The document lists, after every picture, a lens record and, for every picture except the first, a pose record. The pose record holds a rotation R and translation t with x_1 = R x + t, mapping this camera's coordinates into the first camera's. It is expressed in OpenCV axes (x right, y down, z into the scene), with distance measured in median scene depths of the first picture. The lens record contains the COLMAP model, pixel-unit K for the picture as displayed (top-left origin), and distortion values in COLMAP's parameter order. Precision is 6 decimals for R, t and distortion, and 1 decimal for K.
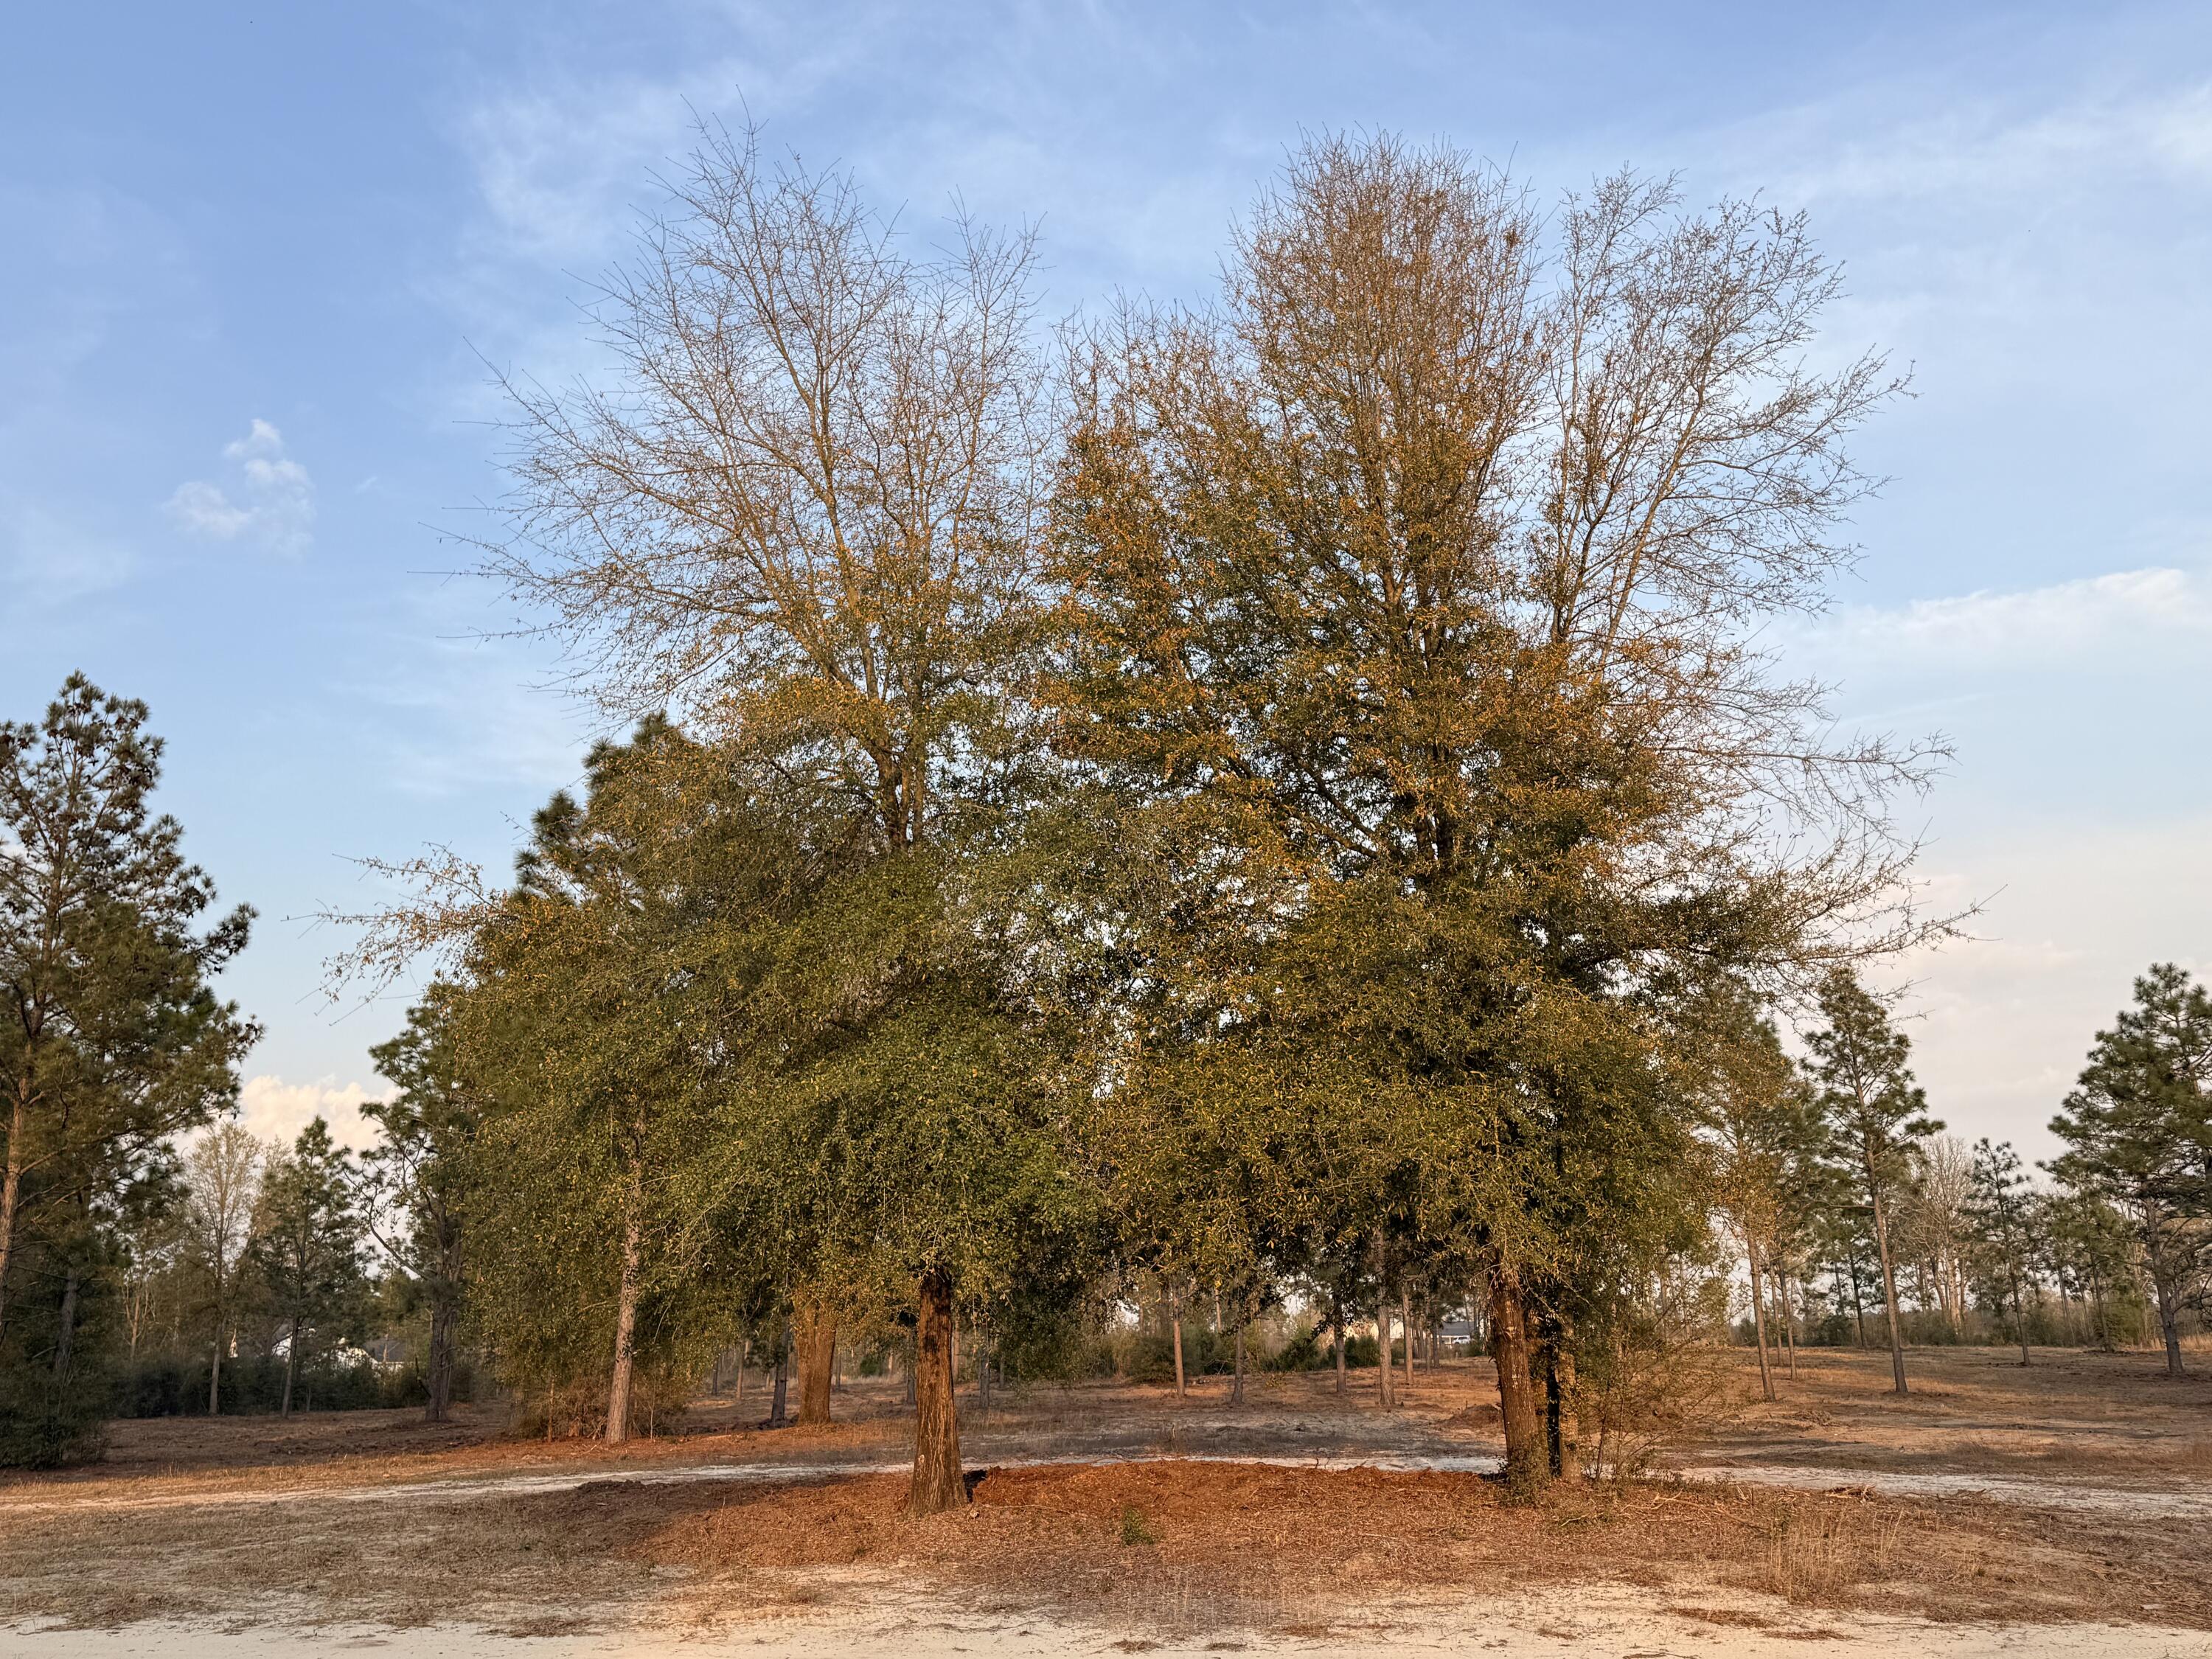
lens RADIAL K [[1908.7, 0, 1117.3], [0, 1908.7, 834.4], [0, 0, 1]] dist [0.019154, 0.004399]
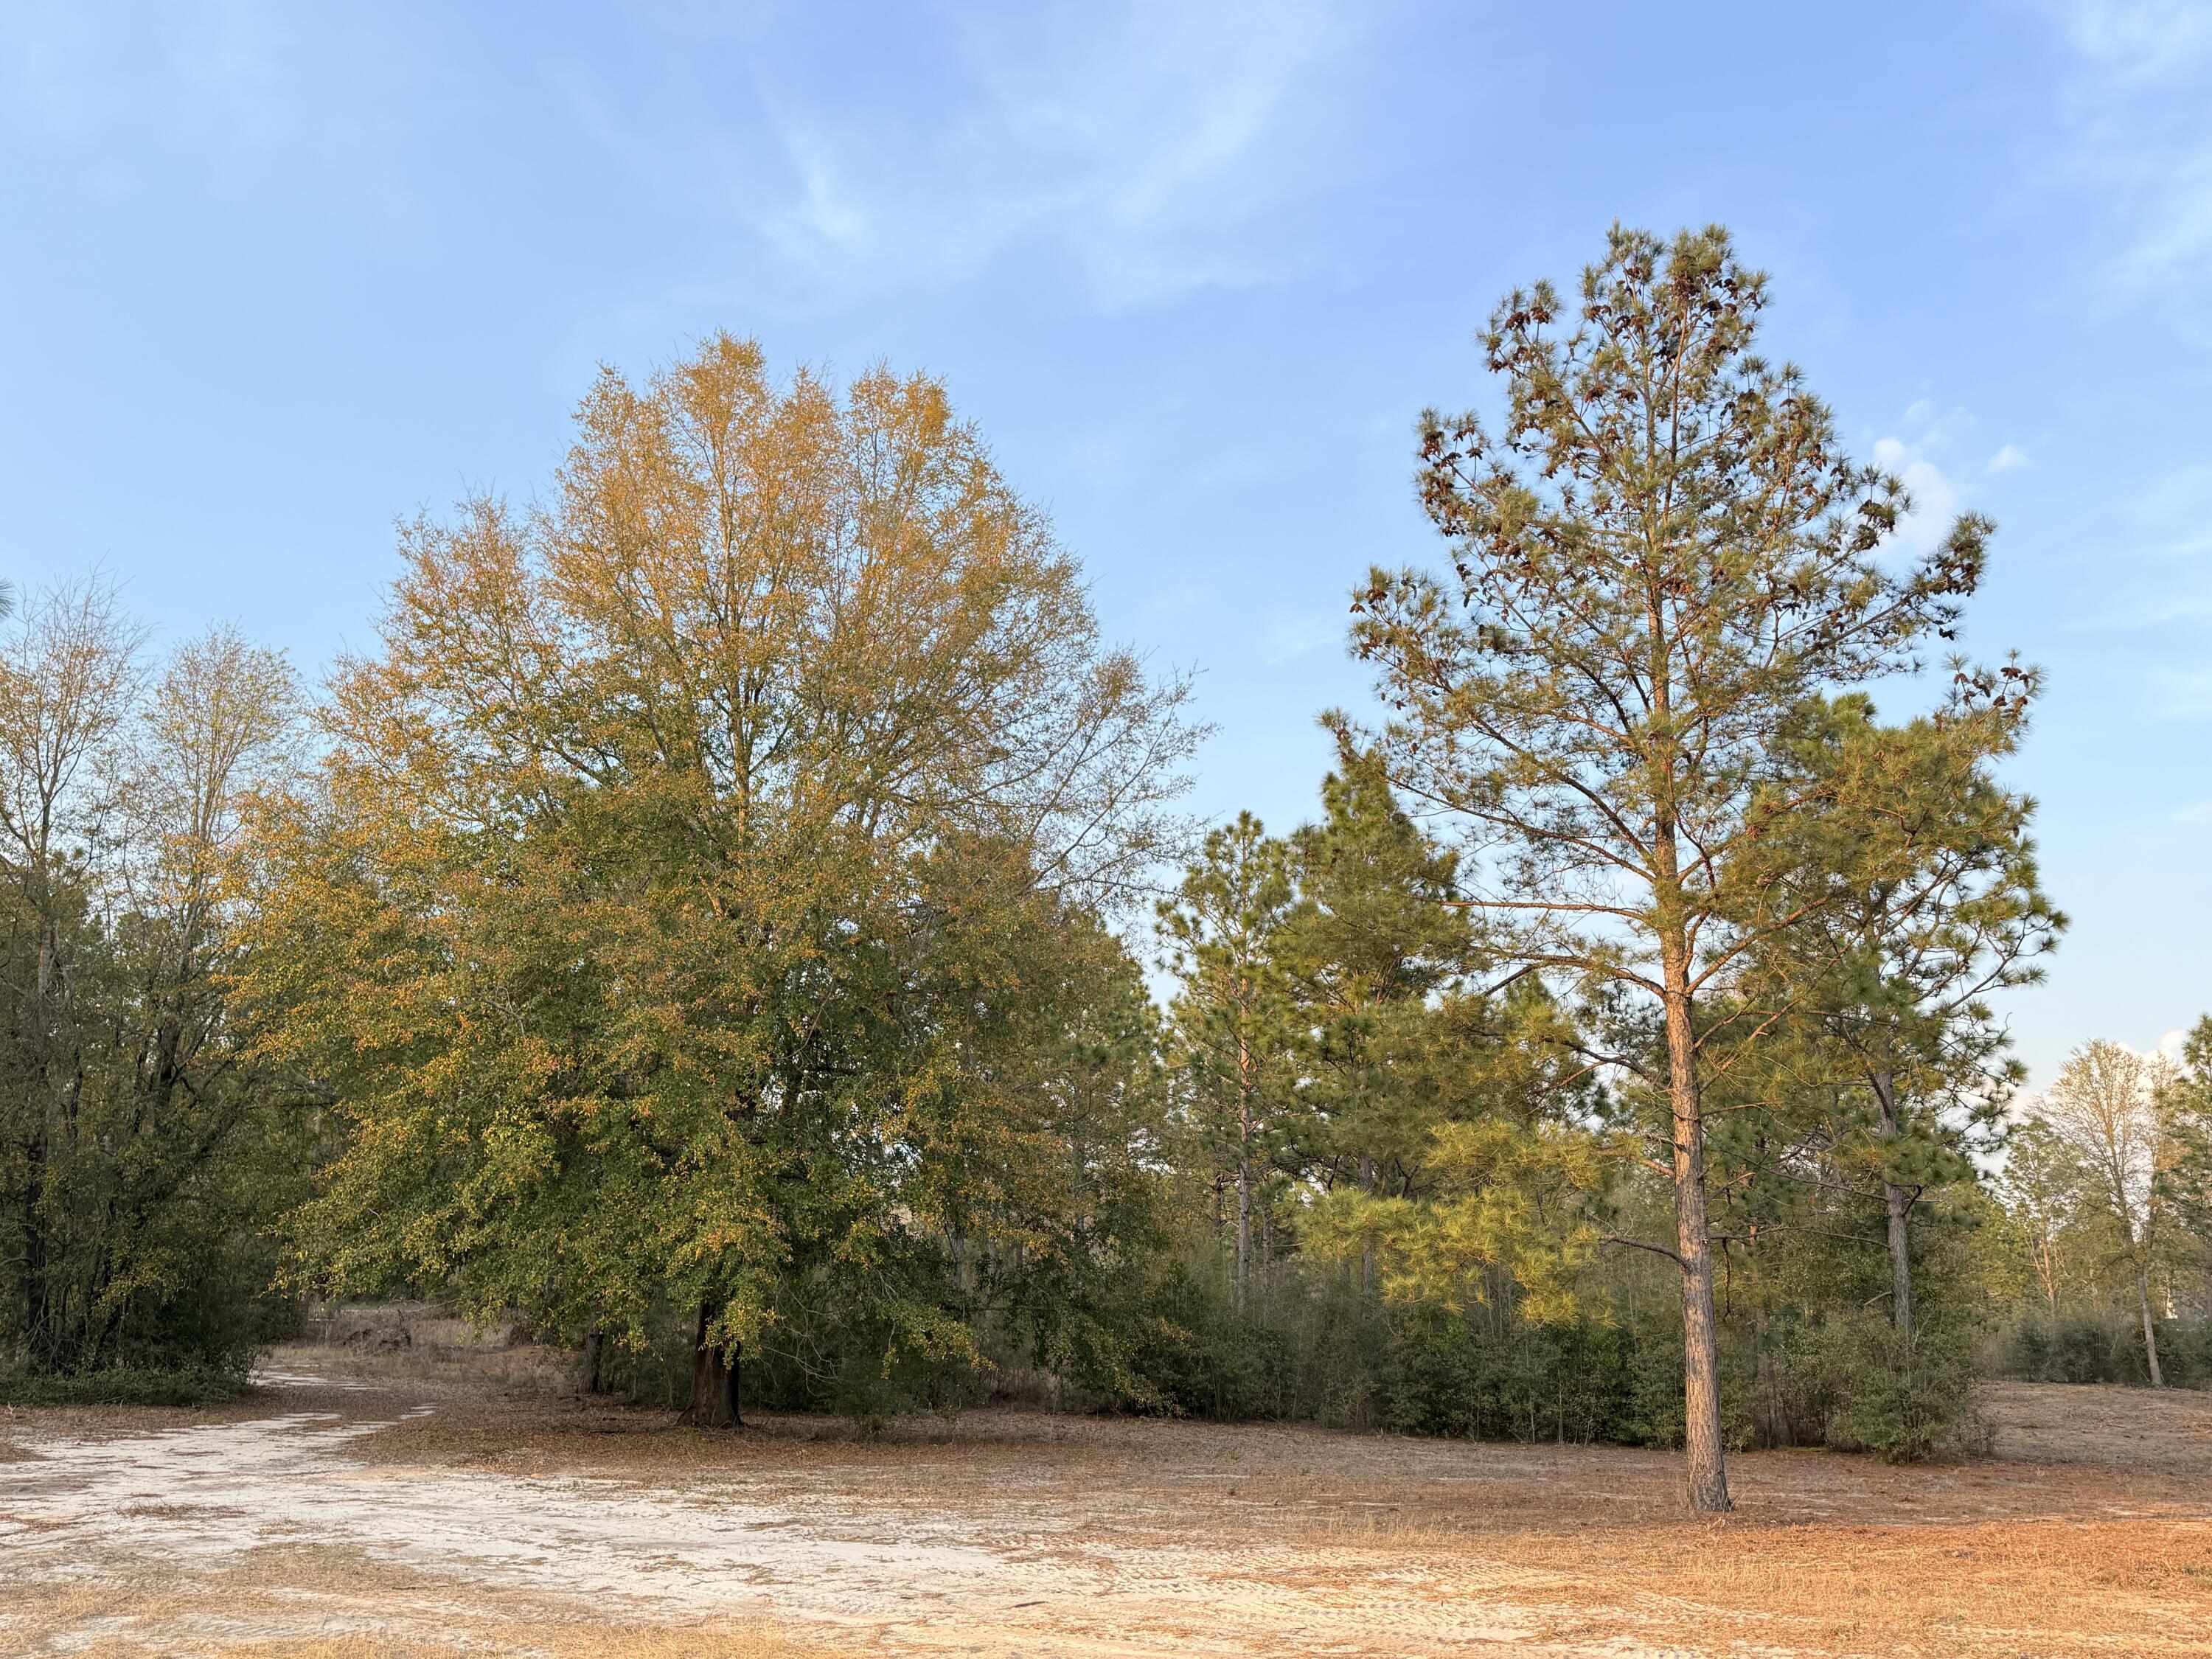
lens RADIAL K [[1676.1, 0, 1091.4], [0, 1676.1, 822.5], [0, 0, 1]] dist [0.070102, -0.091017]
pose [[0.565325, -0.191093, -0.802428, -0.101967], [0.179353, 0.977998, -0.106546, 0.062281], [0.805133, -0.083684, 0.587160, 0.230331]]
